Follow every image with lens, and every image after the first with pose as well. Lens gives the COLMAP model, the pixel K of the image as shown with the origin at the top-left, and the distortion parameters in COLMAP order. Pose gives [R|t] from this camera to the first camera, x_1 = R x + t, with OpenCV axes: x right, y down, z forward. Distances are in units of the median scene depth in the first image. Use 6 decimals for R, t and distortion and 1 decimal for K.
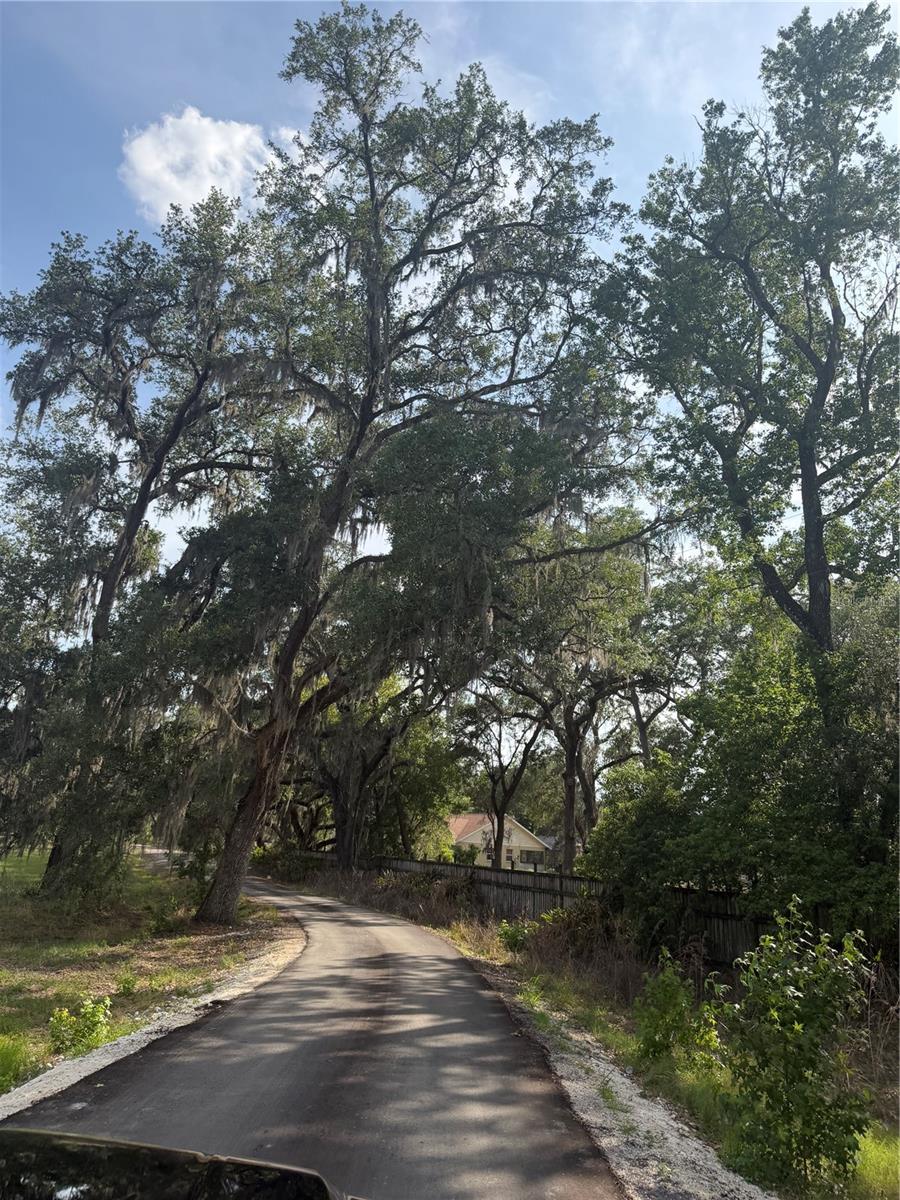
lens RADIAL K [[848.1, 0, 449.2], [0, 848.1, 601.0], [0, 0, 1]] dist [0.056557, -0.069073]
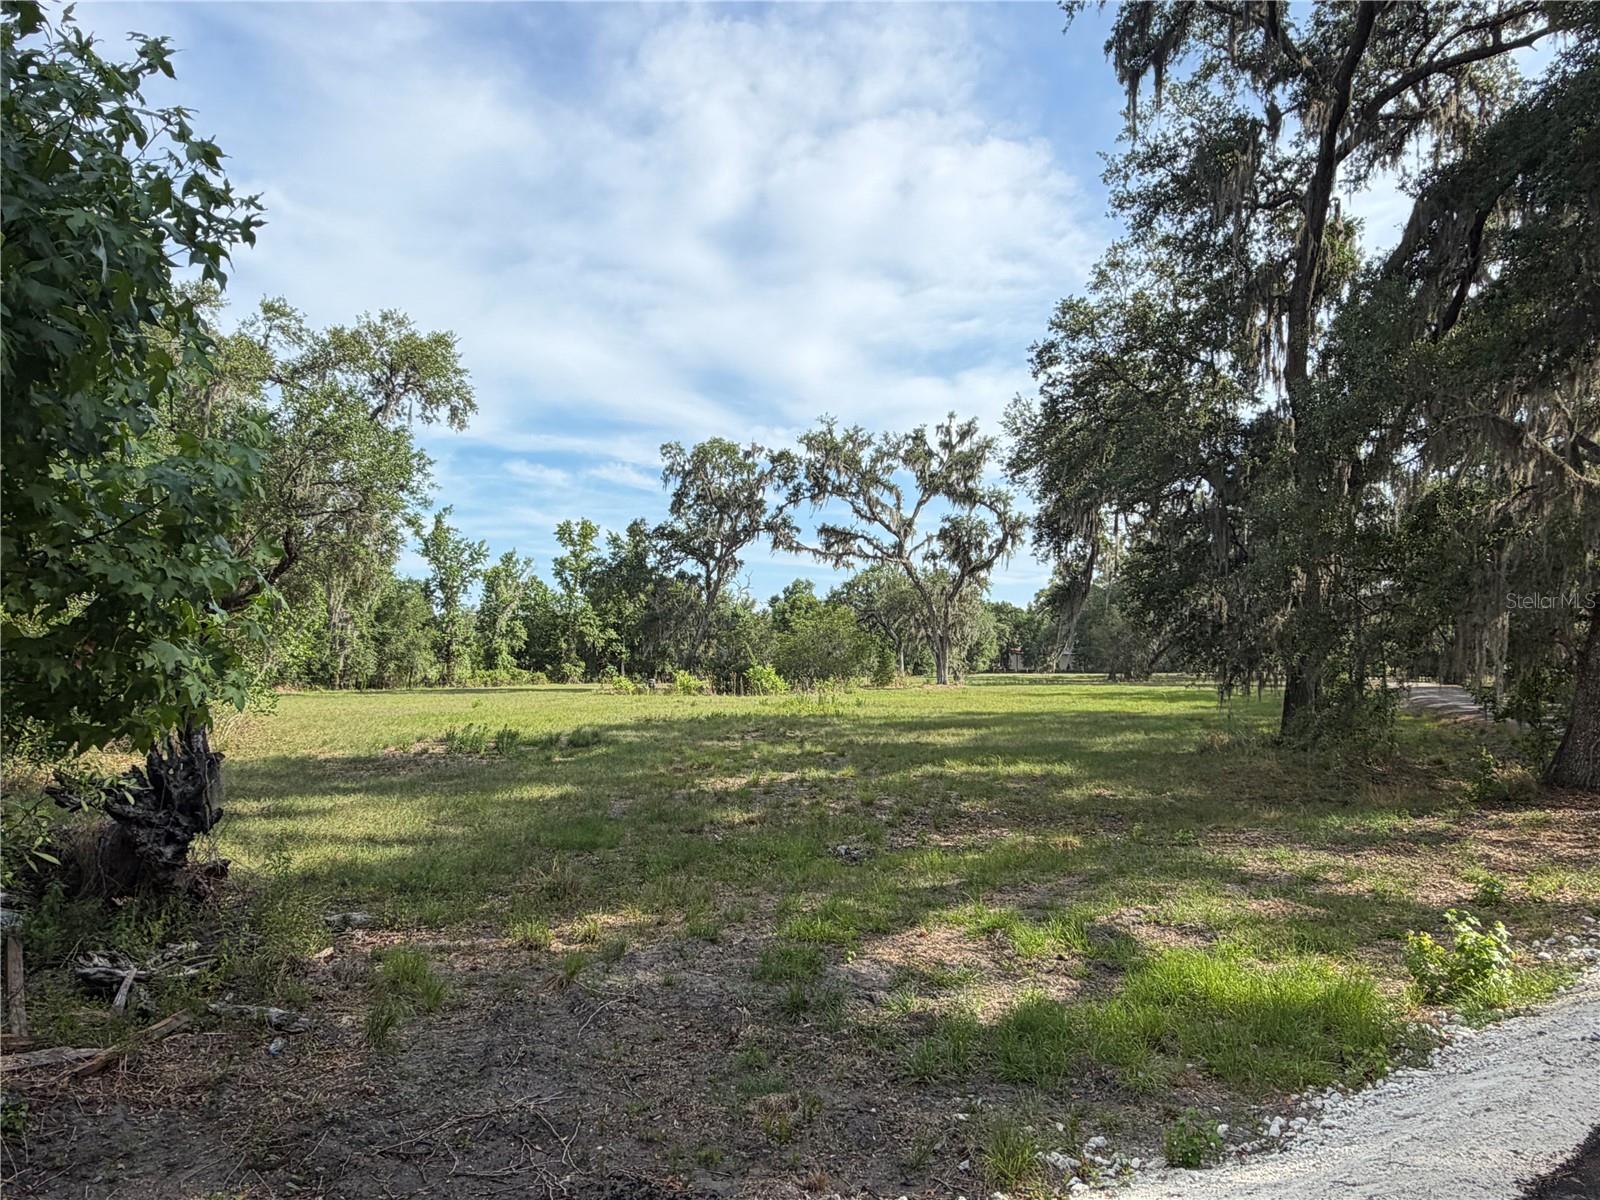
lens RADIAL K [[1064.6, 0, 801.8], [0, 1064.6, 604.2], [0, 0, 1]] dist [-0.006949, 0.025397]
pose [[0.680829, -0.089704, -0.726929, -0.069311], [0.236435, 0.966257, 0.102204, 0.026328], [0.693232, -0.241454, 0.679065, 0.091785]]
